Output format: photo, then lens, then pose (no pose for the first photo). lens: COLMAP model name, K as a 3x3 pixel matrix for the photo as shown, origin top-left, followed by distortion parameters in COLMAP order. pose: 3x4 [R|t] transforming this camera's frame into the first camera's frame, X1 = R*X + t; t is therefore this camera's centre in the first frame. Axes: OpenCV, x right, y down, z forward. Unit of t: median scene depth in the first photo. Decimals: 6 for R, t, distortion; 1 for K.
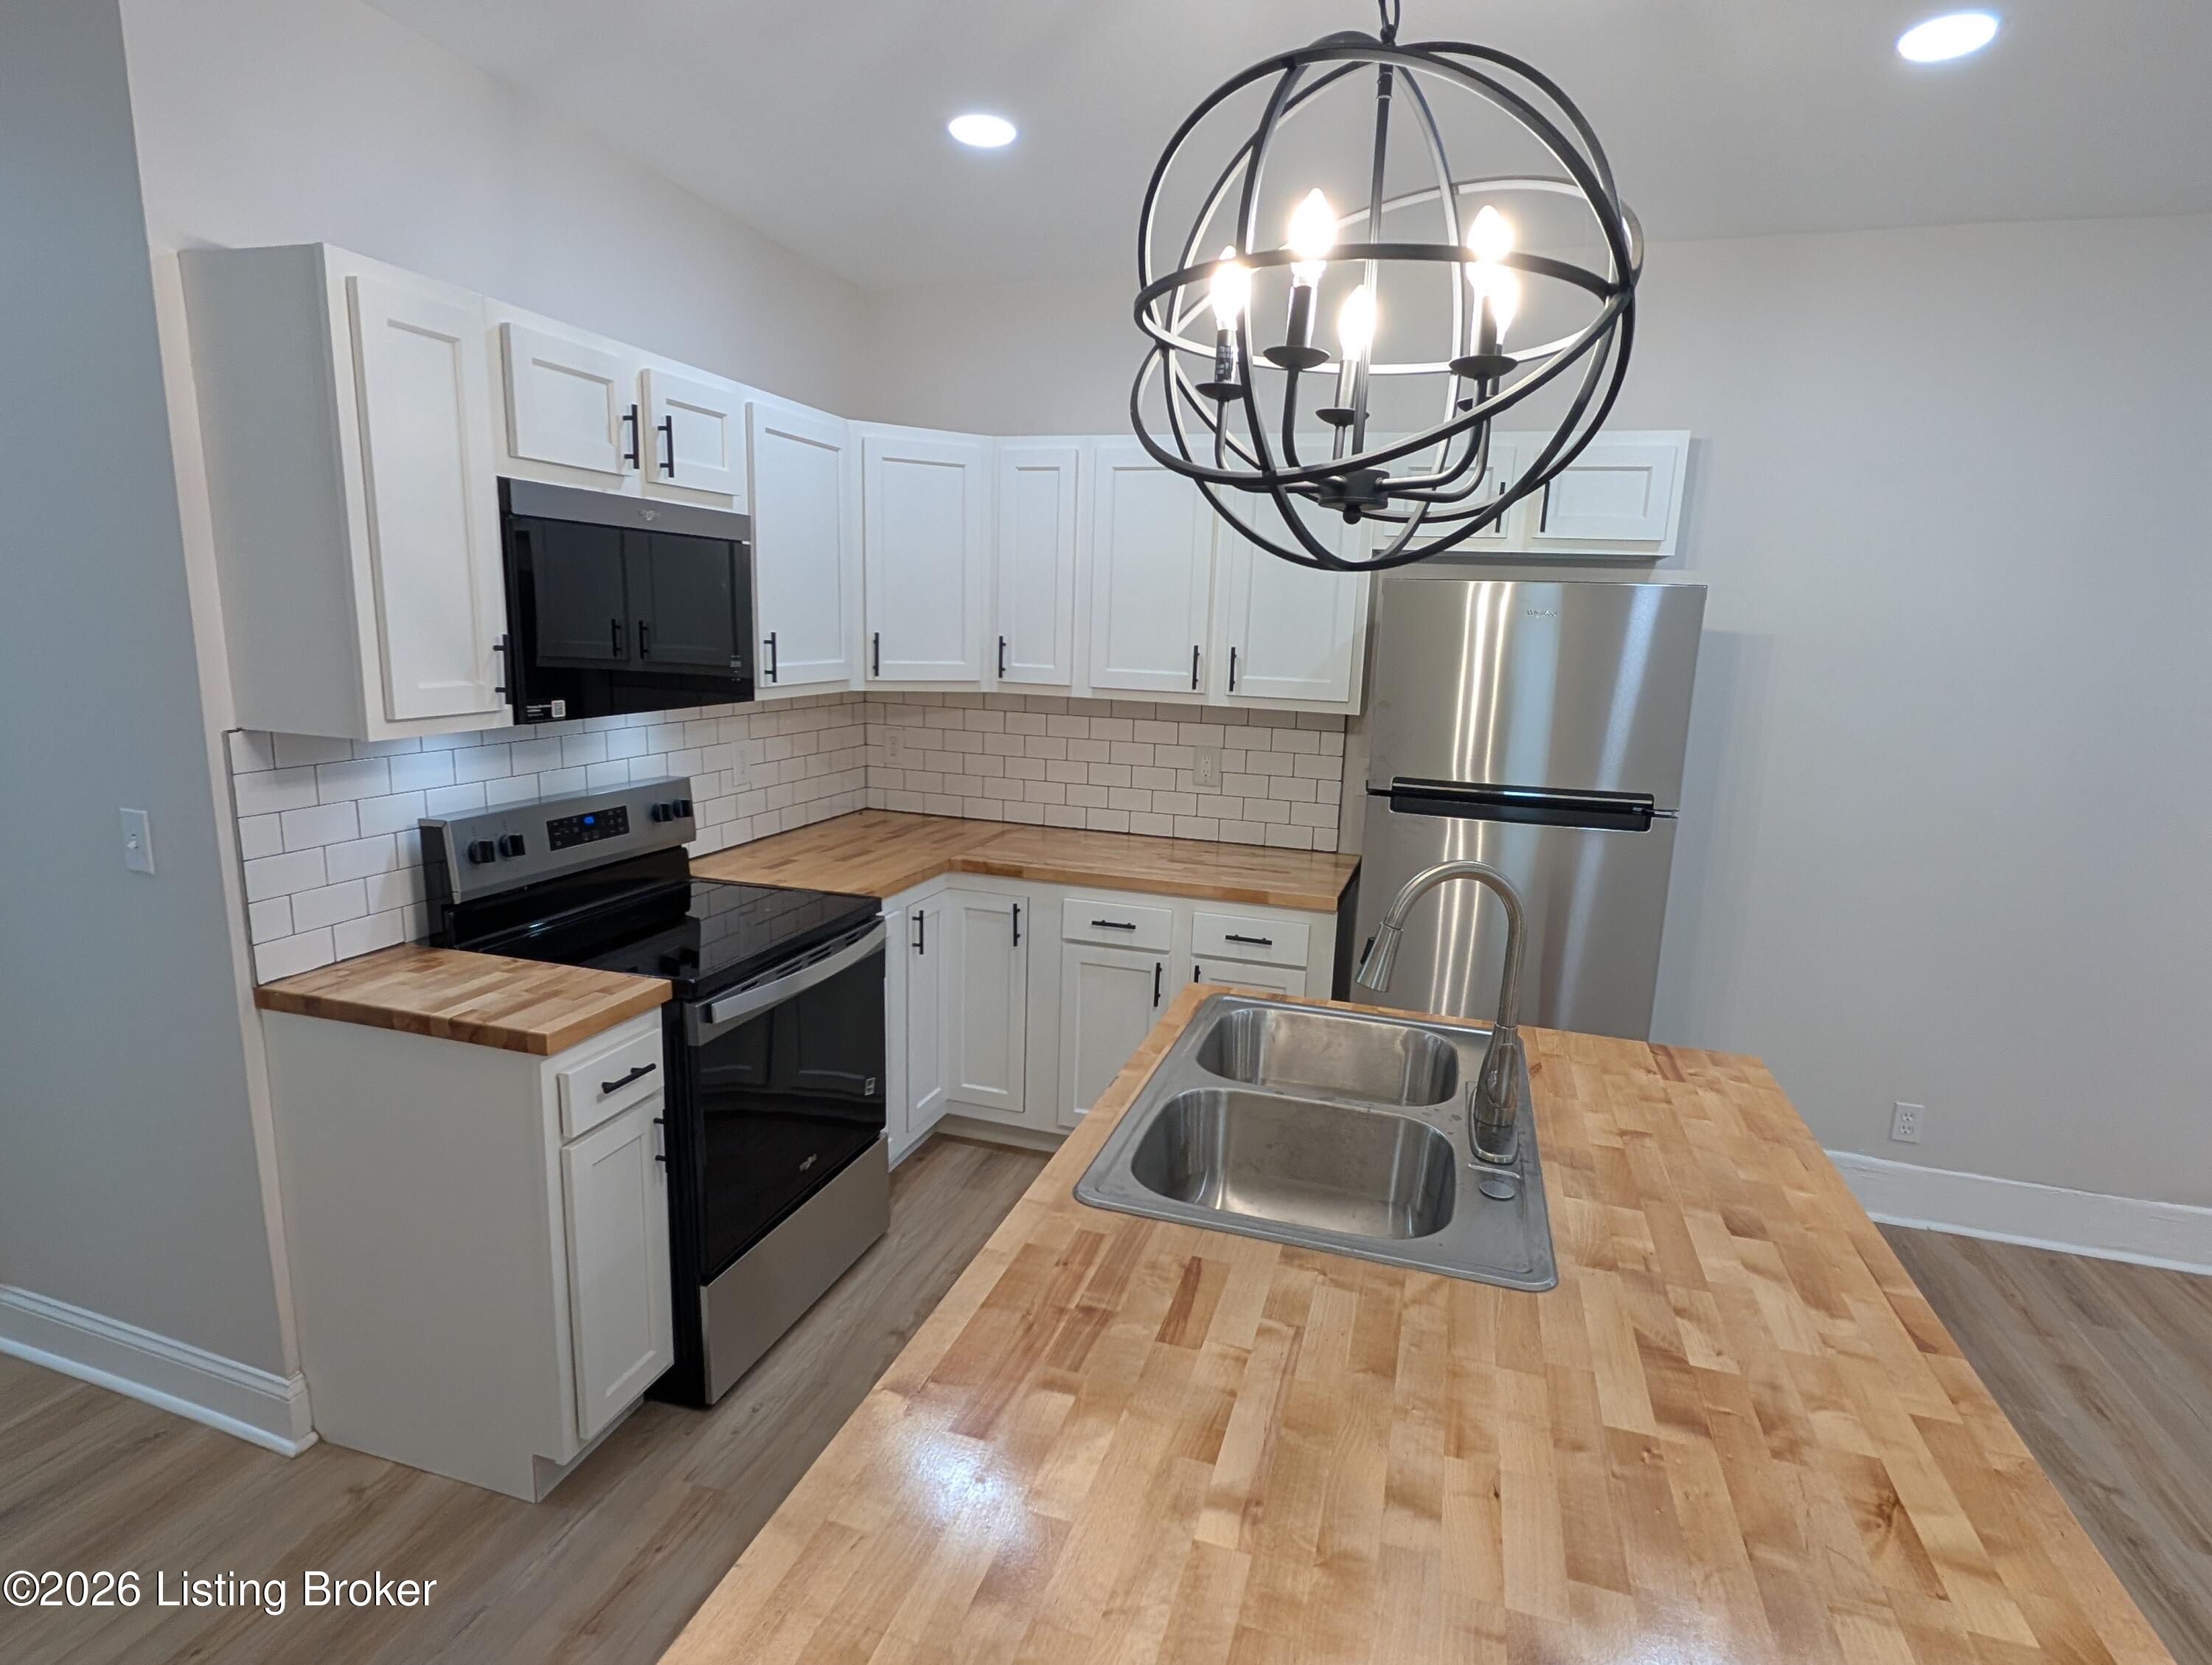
lens RADIAL K [[1158.8, 0, 1113.9], [0, 1158.8, 849.0], [0, 0, 1]] dist [0.001422, 0.000707]
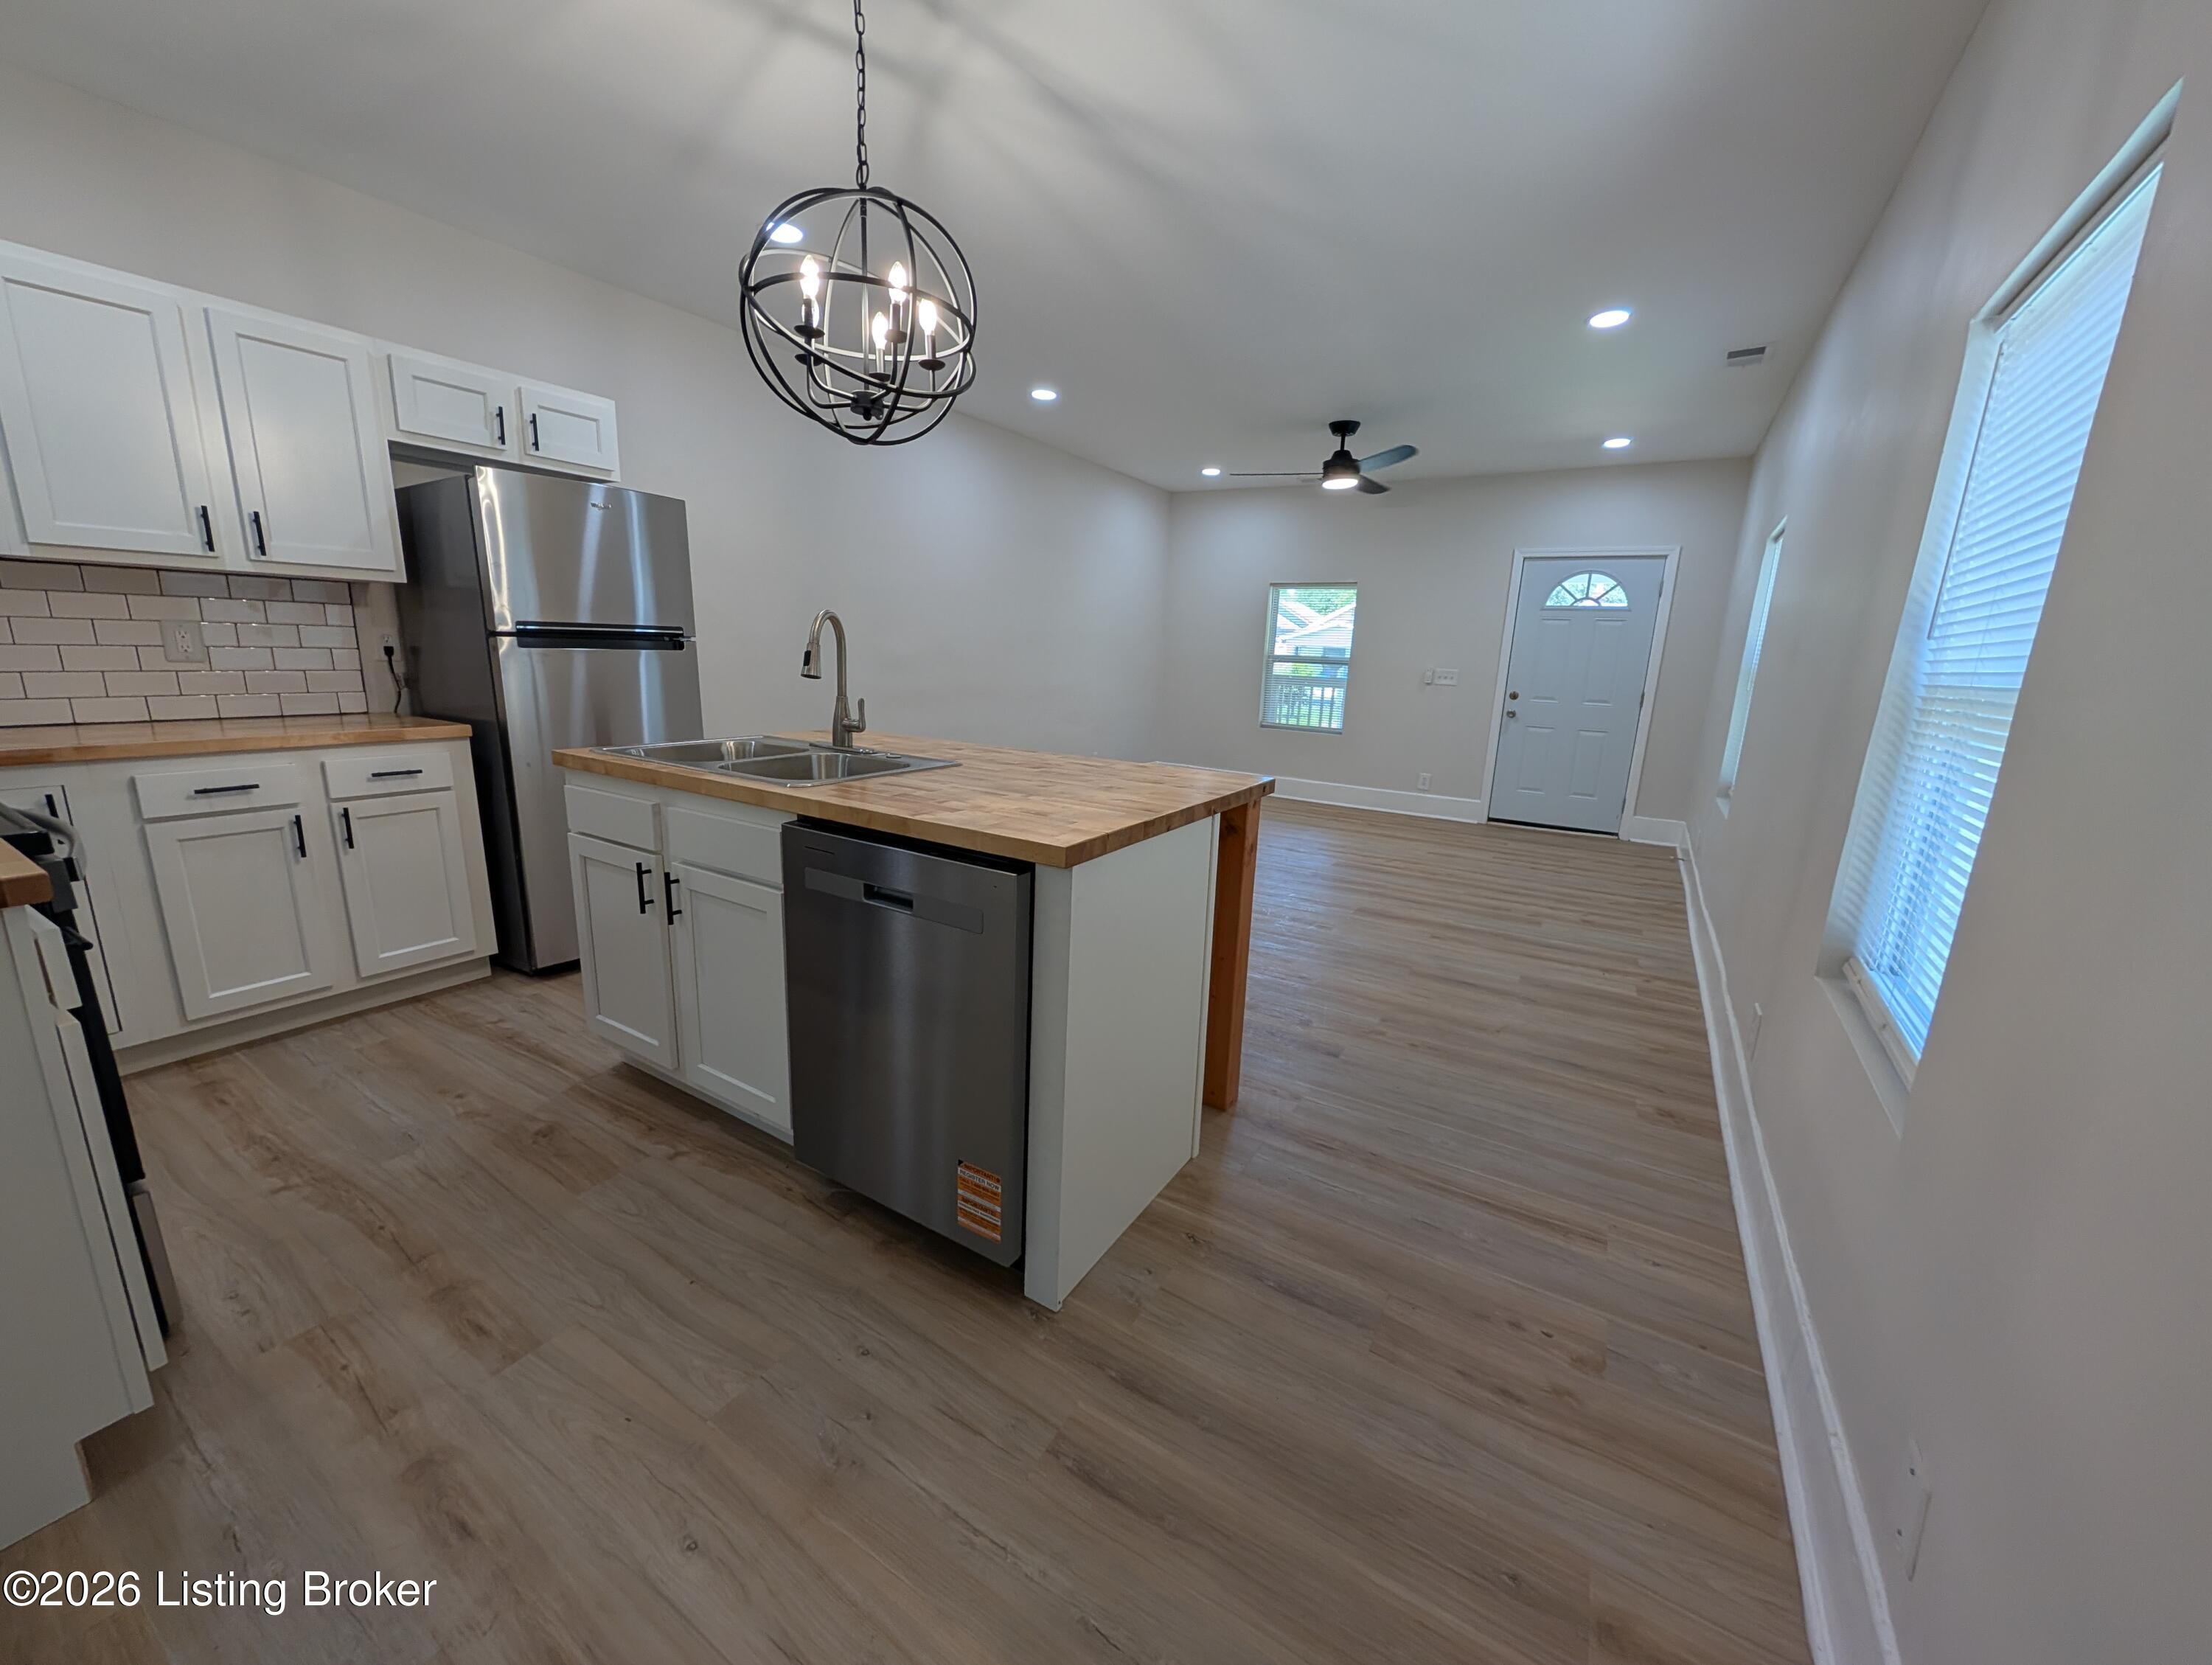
lens RADIAL K [[841.5, 0, 1103.5], [0, 841.5, 830.9], [0, 0, 1]] dist [-0.001460, 0.000031]
pose [[0.255504, -0.234956, 0.937824, -0.541721], [0.163753, 0.966523, 0.197532, 0.089791], [-0.952839, 0.103102, 0.285425, 0.098335]]
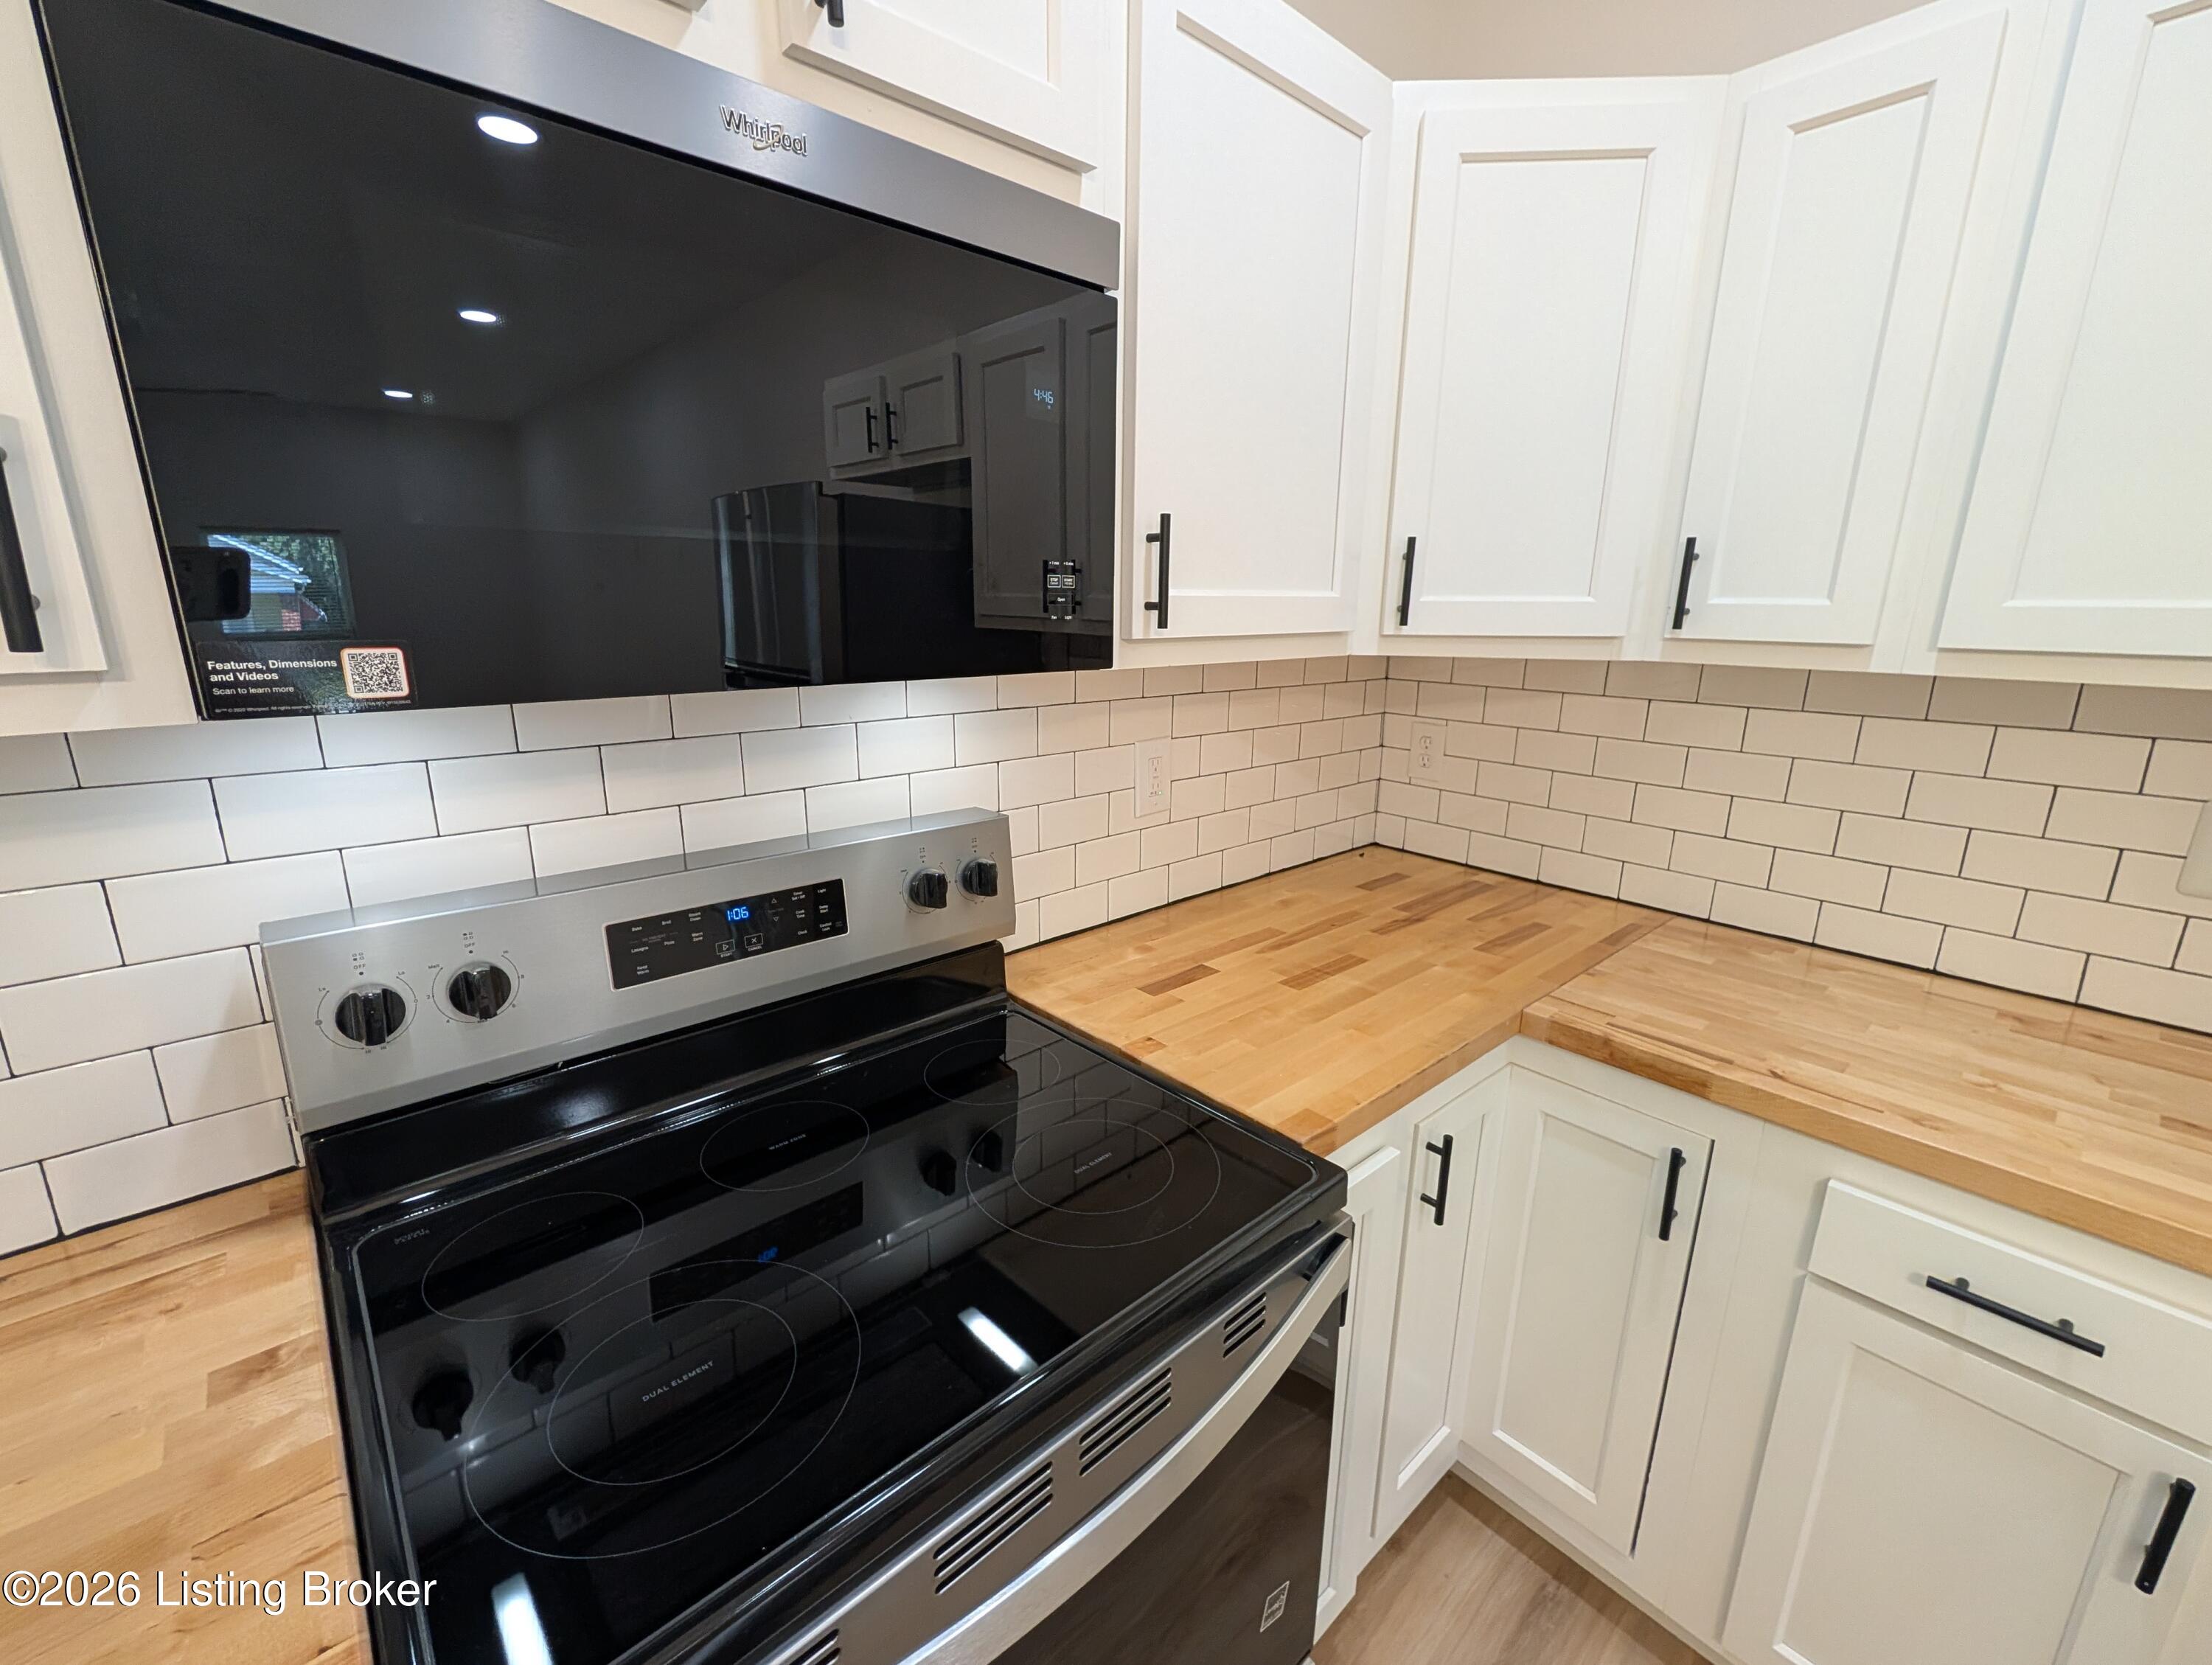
lens RADIAL K [[911.9, 0, 1096.8], [0, 911.9, 831.6], [0, 0, 1]] dist [-0.000730, -0.000097]
pose [[0.858297, 0.099239, -0.503466, -0.127922], [-0.080812, 0.995019, 0.058364, -0.084085], [0.506750, -0.009407, 0.862042, 0.684534]]
